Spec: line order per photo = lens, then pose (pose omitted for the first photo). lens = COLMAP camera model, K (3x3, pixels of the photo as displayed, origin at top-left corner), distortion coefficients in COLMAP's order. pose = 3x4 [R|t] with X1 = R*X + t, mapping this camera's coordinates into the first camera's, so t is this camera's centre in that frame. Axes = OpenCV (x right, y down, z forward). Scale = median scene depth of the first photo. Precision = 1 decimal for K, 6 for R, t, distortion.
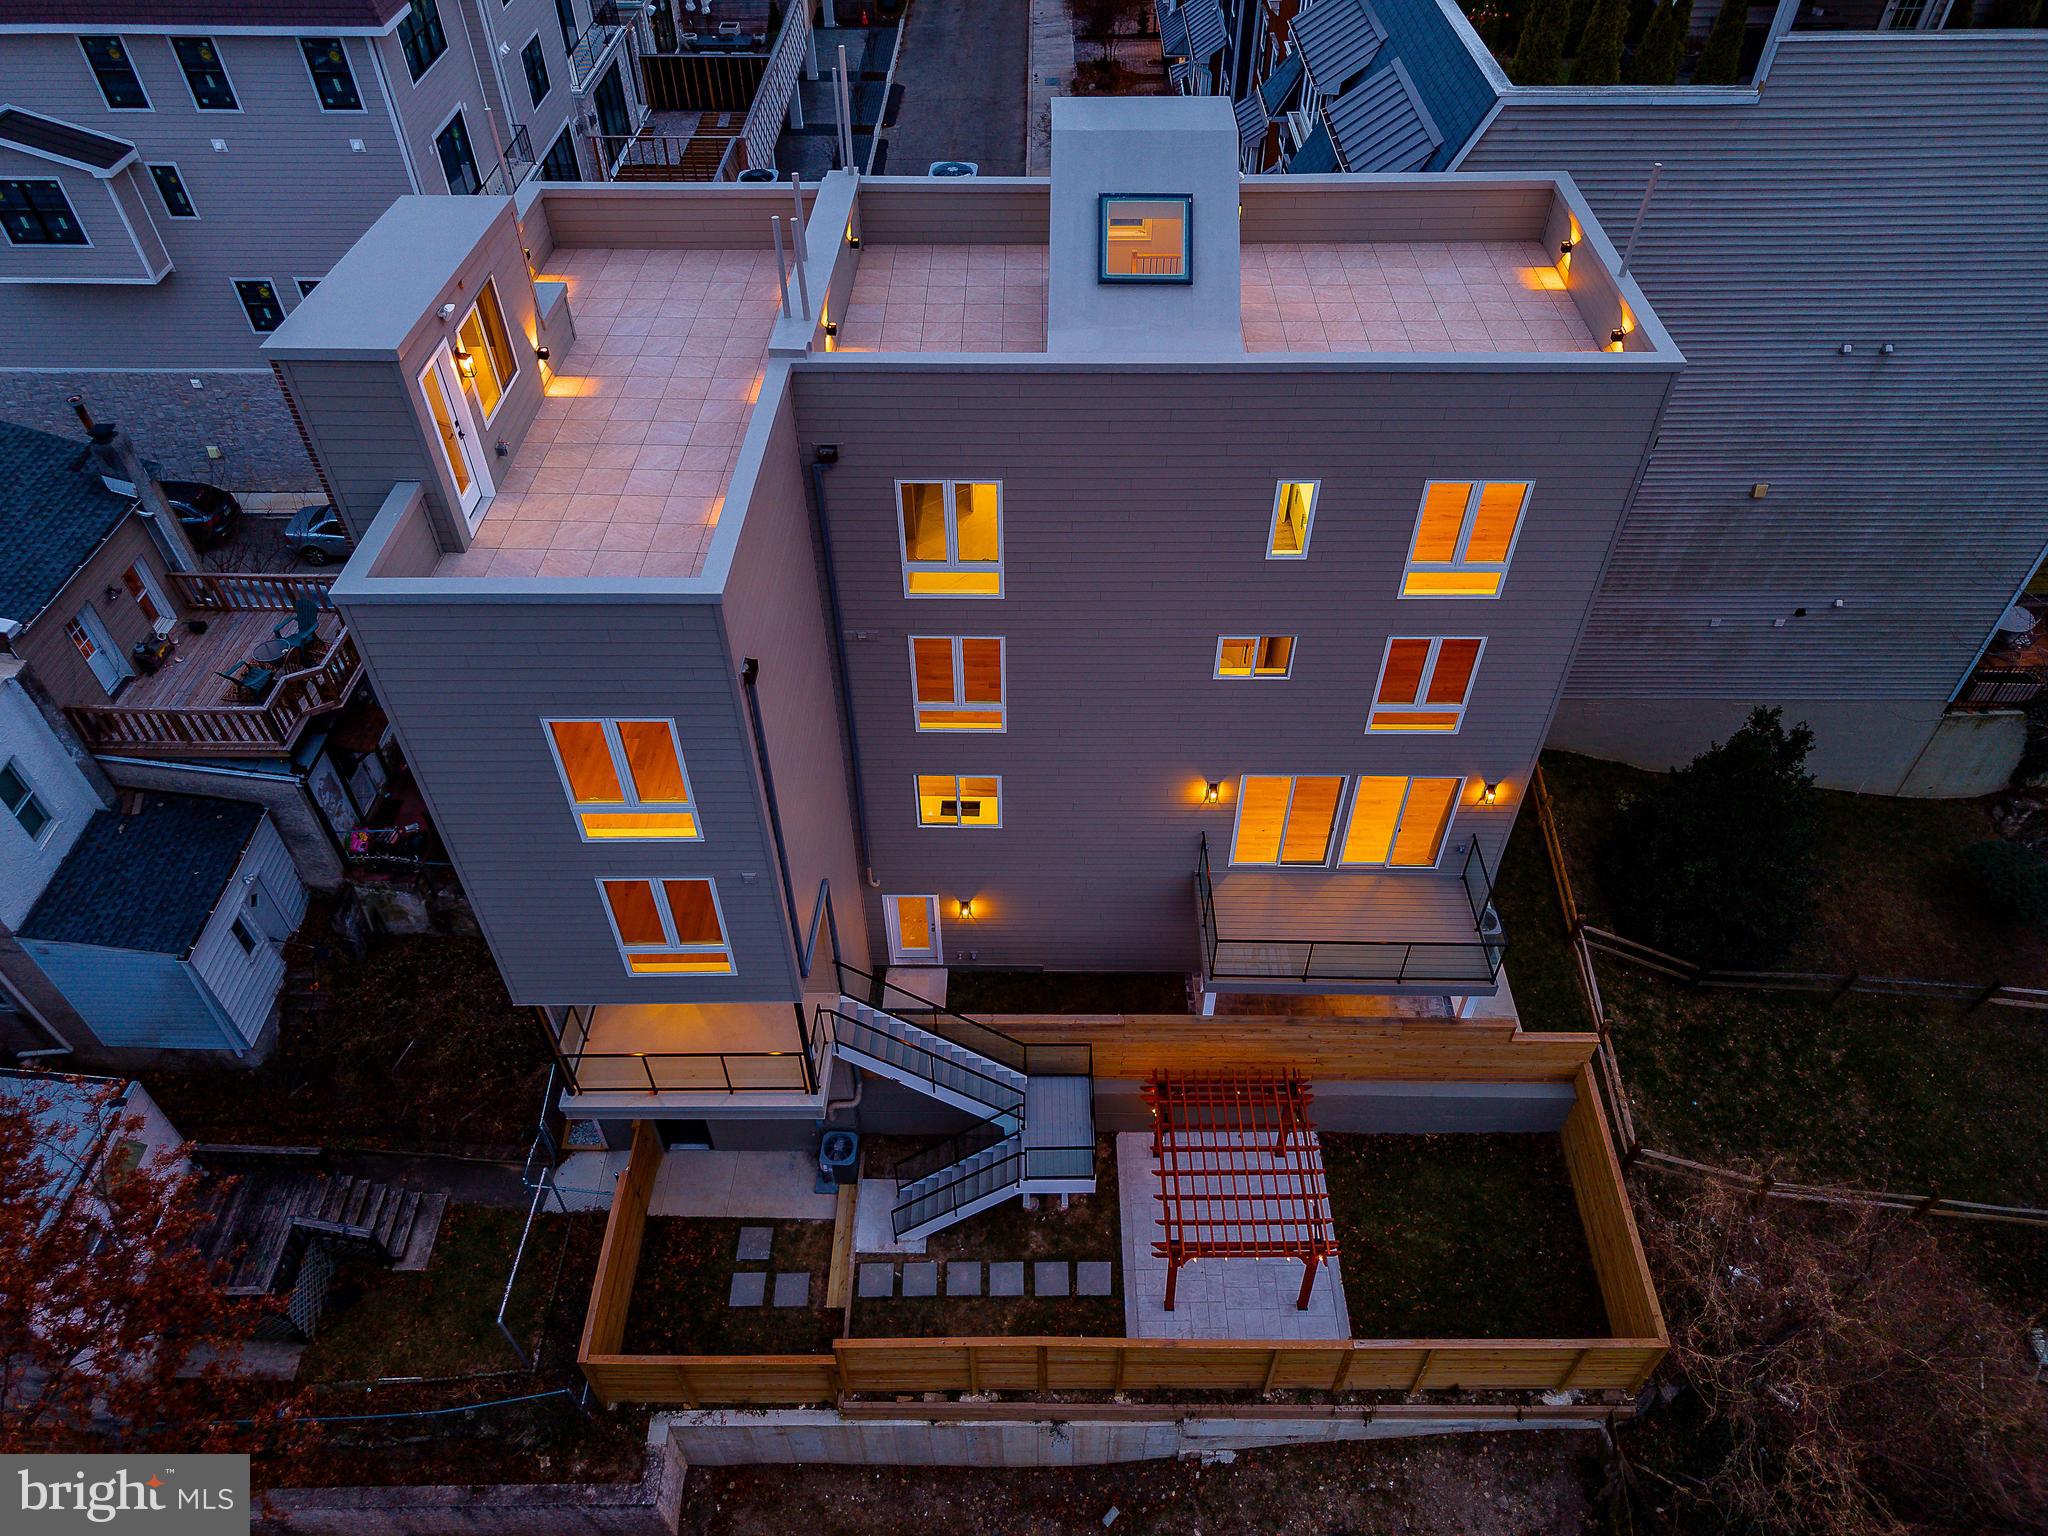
lens RADIAL K [[1375.2, 0, 995.9], [0, 1375.2, 766.6], [0, 0, 1]] dist [0.039005, -0.020208]
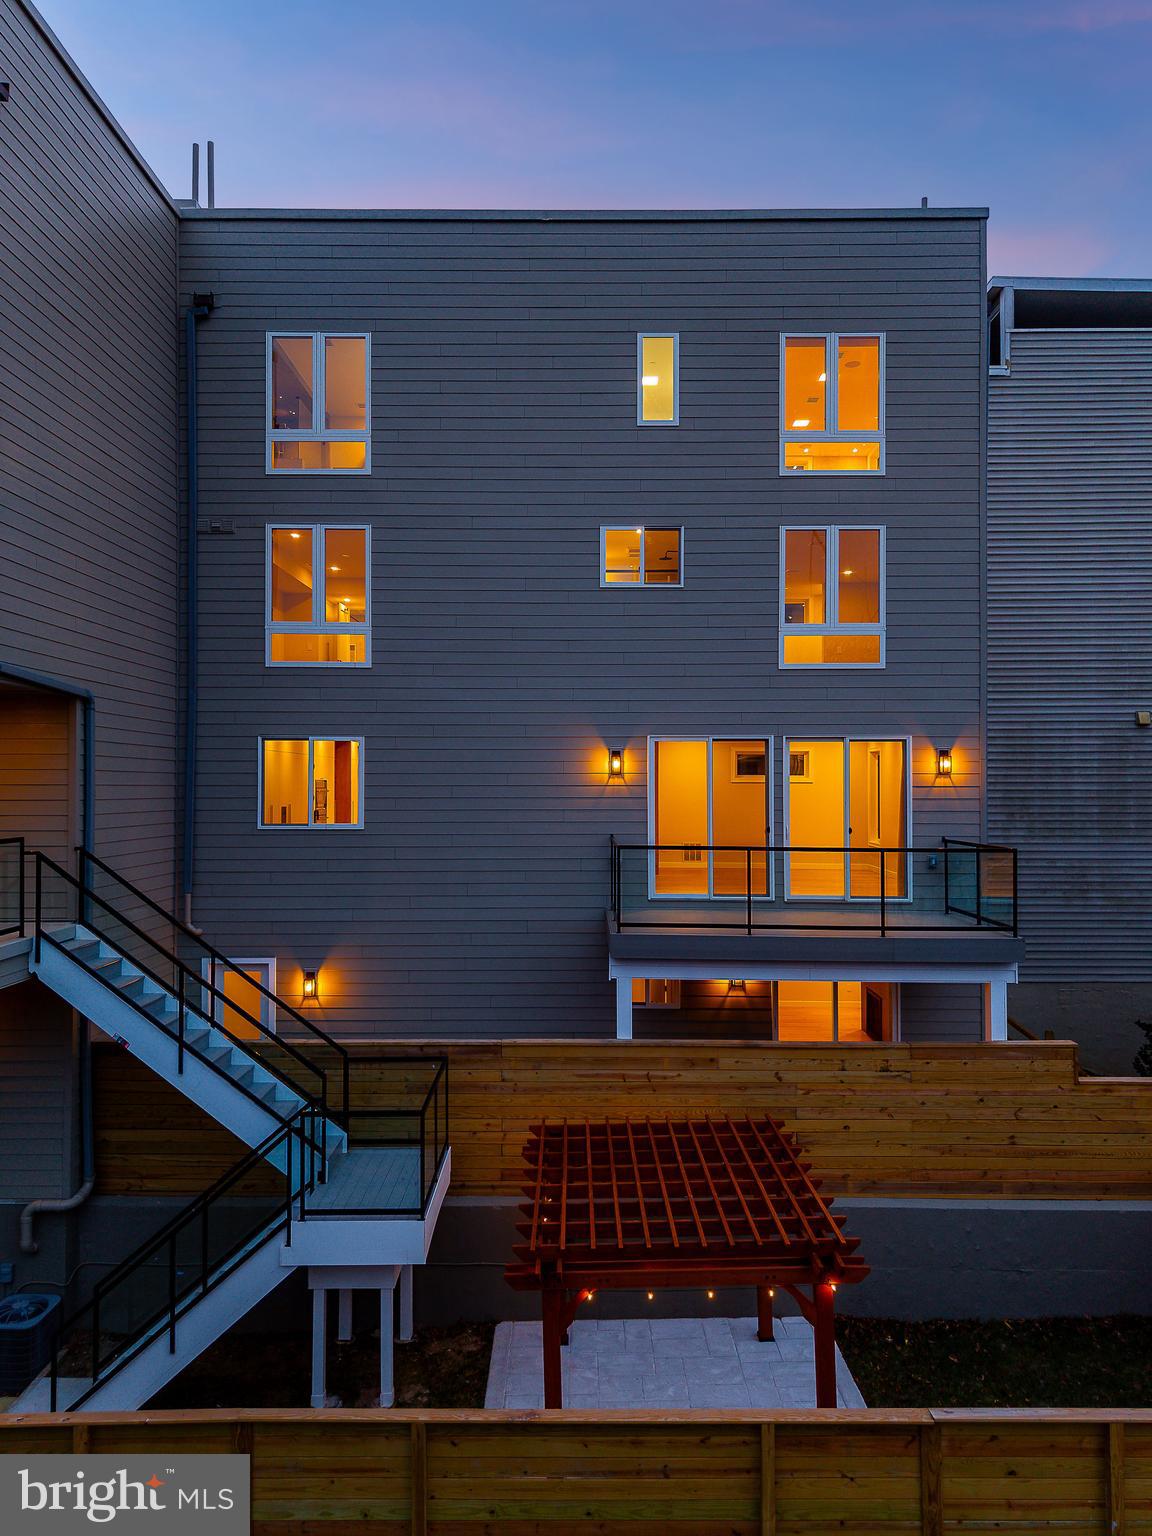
lens RADIAL K [[1035.2, 0, 571.1], [0, 1035.2, 771.0], [0, 0, 1]] dist [0.018546, -0.002845]
pose [[0.999806, 0.014479, 0.013318, 0.125384], [-0.000800, 0.706361, -0.707852, 0.481868], [-0.019656, 0.707704, 0.706236, 0.575907]]
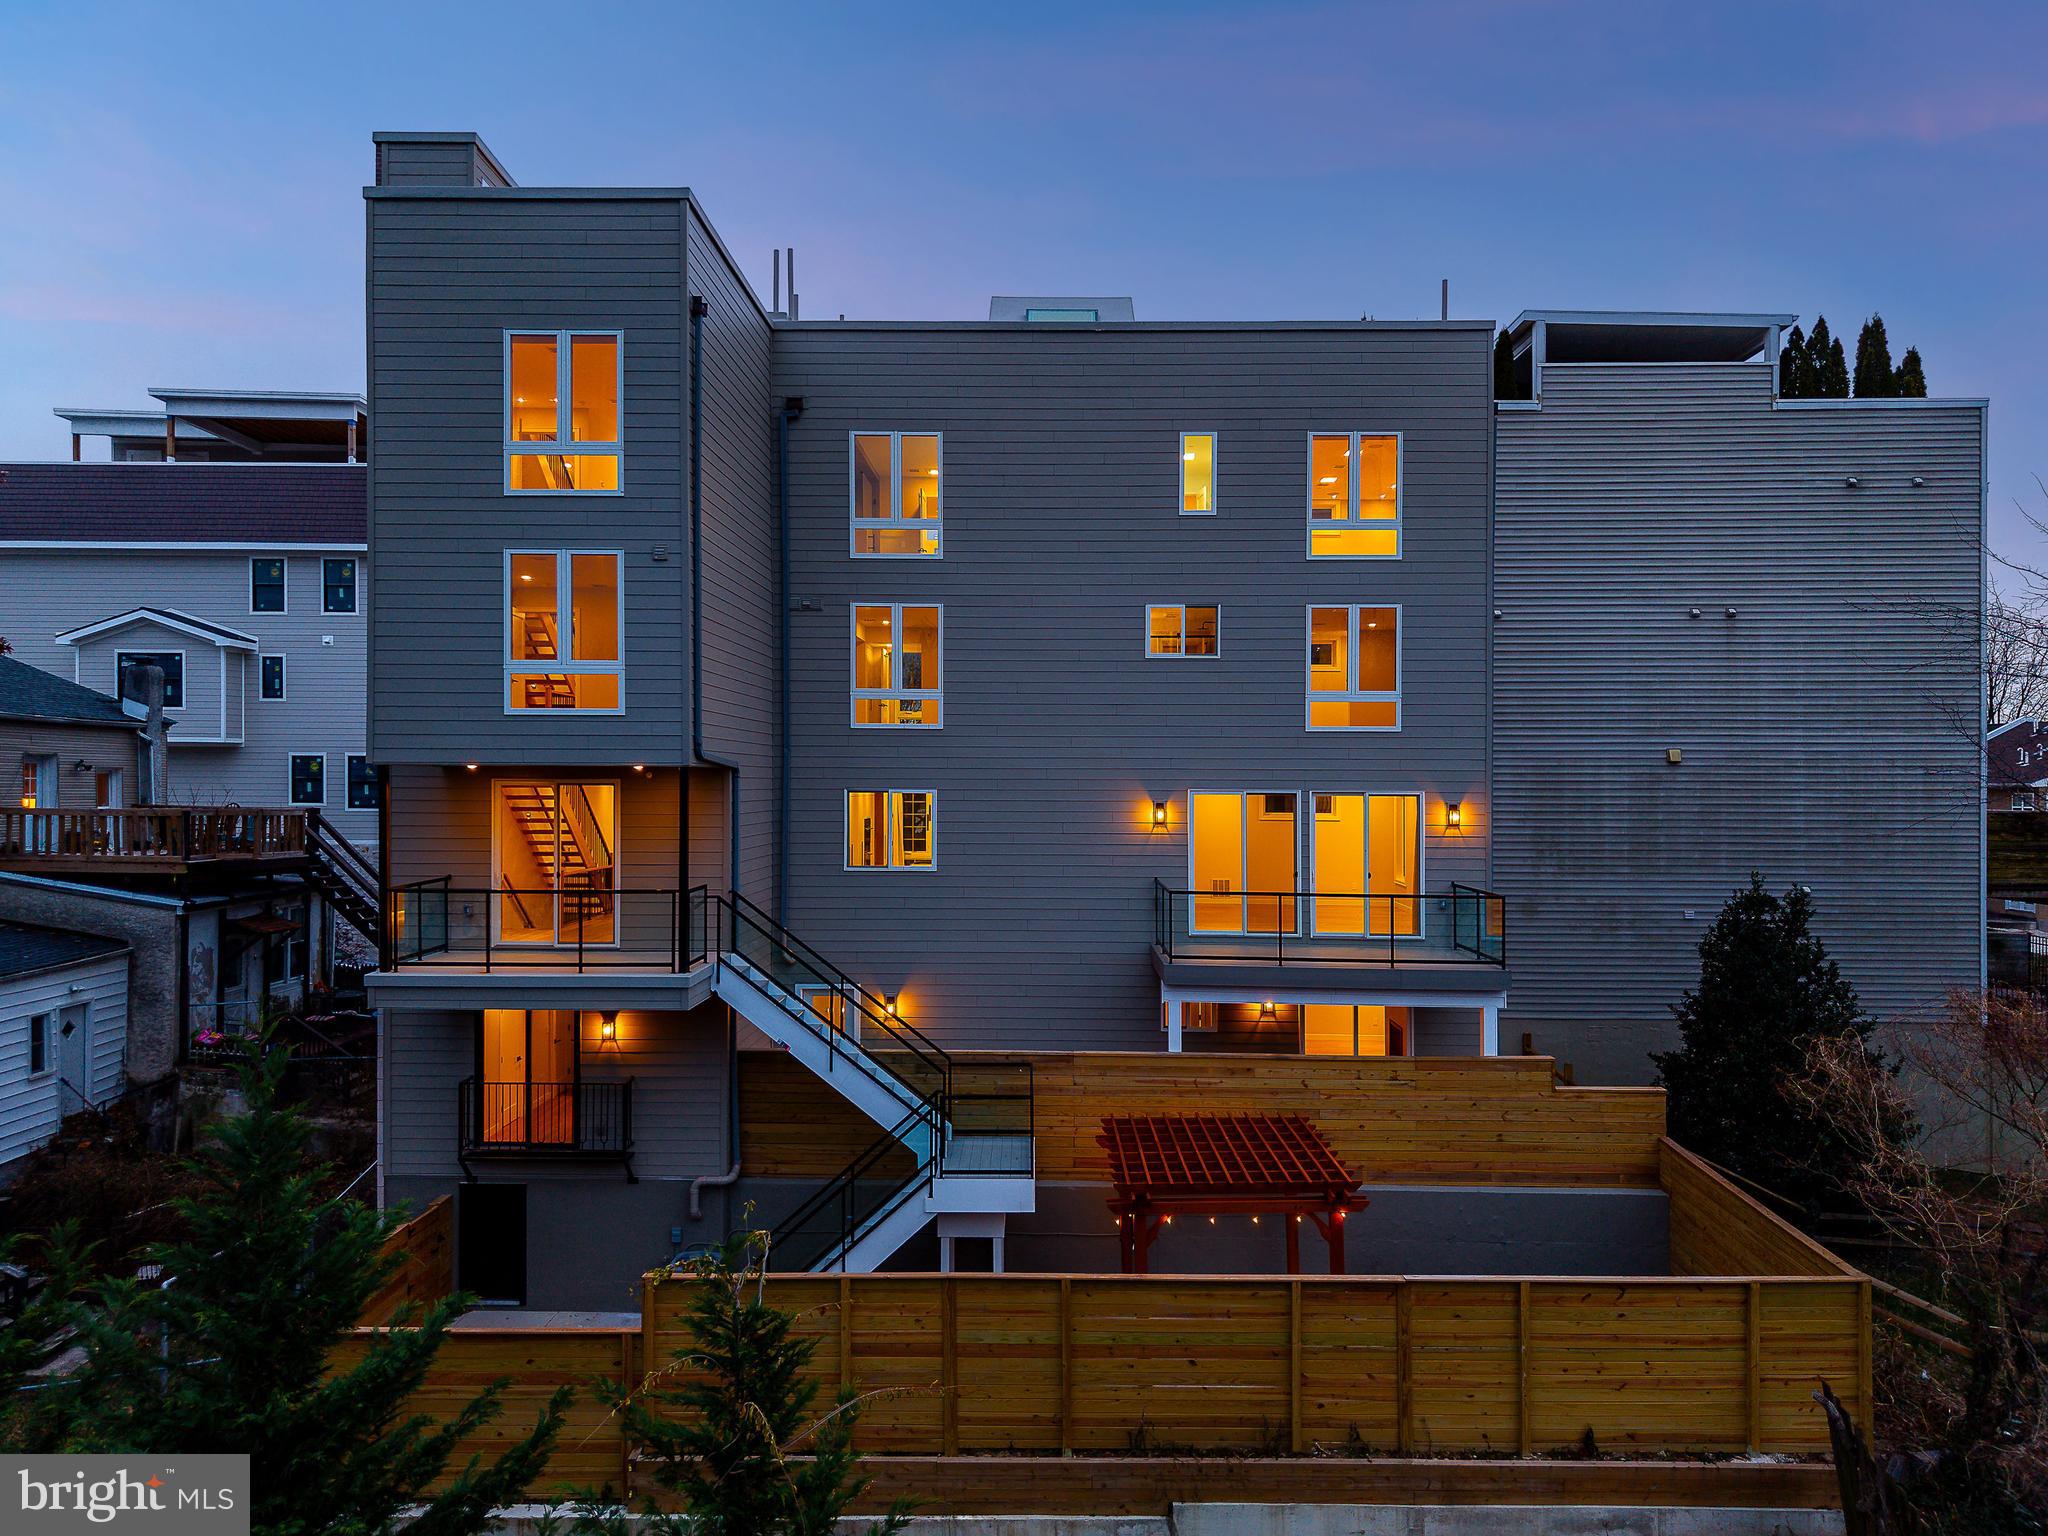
lens RADIAL K [[1375.2, 0, 995.9], [0, 1375.2, 766.6], [0, 0, 1]] dist [0.039005, -0.020208]
pose [[0.999800, 0.016390, -0.011471, 0.057157], [-0.019717, 0.710202, -0.703722, 0.680334], [-0.003387, 0.703807, 0.710383, 0.317860]]
